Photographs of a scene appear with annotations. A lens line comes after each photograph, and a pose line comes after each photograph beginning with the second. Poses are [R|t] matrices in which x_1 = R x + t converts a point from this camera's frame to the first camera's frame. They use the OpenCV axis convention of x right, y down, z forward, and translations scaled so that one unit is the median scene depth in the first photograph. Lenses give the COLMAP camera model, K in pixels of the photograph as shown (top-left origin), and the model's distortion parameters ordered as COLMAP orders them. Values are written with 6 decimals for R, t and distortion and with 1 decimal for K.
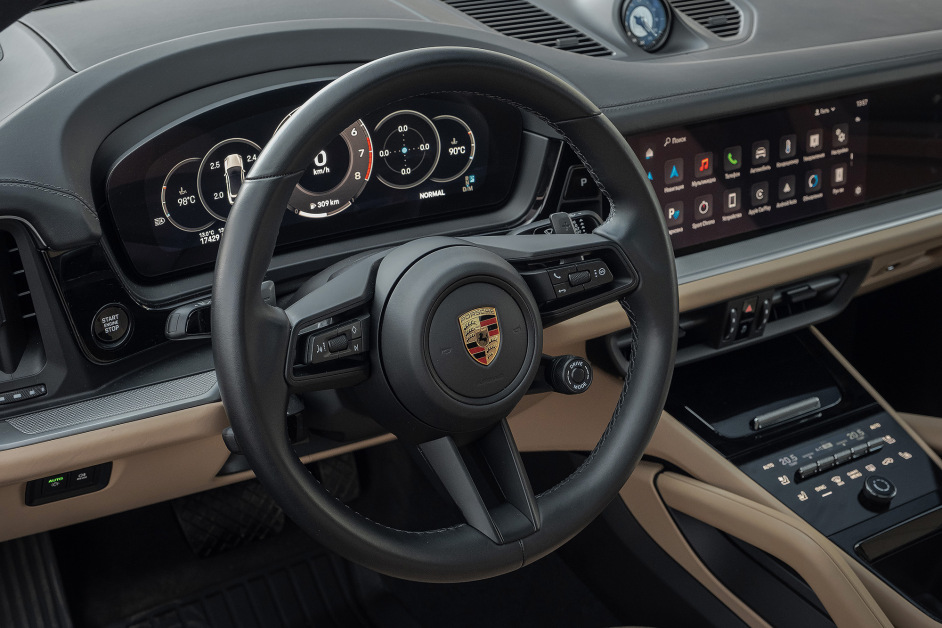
lens RADIAL K [[1290.3, 0, 471.0], [0, 1290.3, 314.0], [0, 0, 1]] dist [-0.002765, -0.002854]
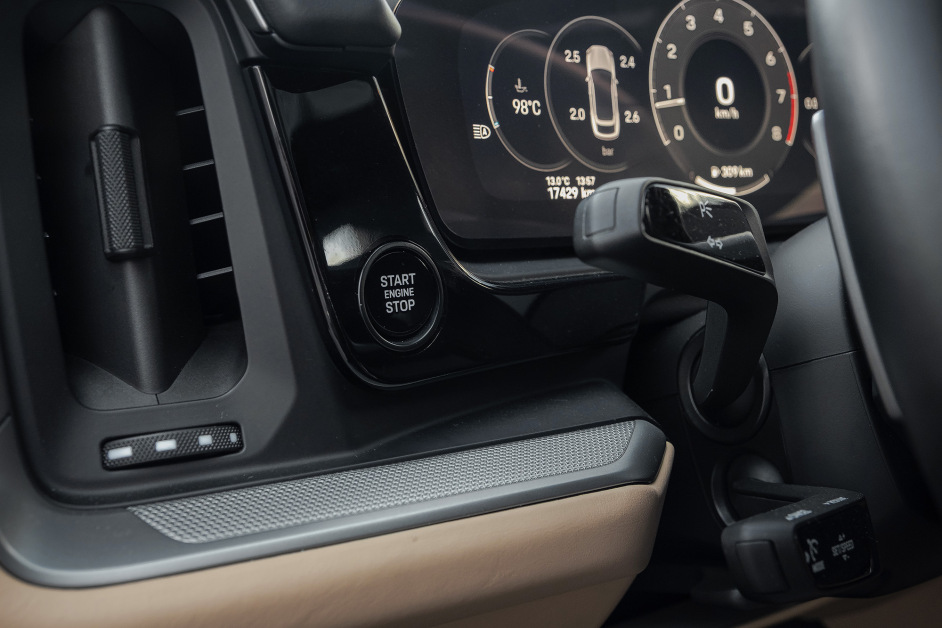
lens RADIAL K [[878.9, 0, 471.0], [0, 878.9, 314.0], [0, 0, 1]] dist [-0.004458, -0.002414]
pose [[0.998028, -0.034179, -0.052653, -0.221677], [0.017283, 0.955973, -0.292946, 0.092413], [0.060348, 0.291458, 0.954678, 0.669514]]
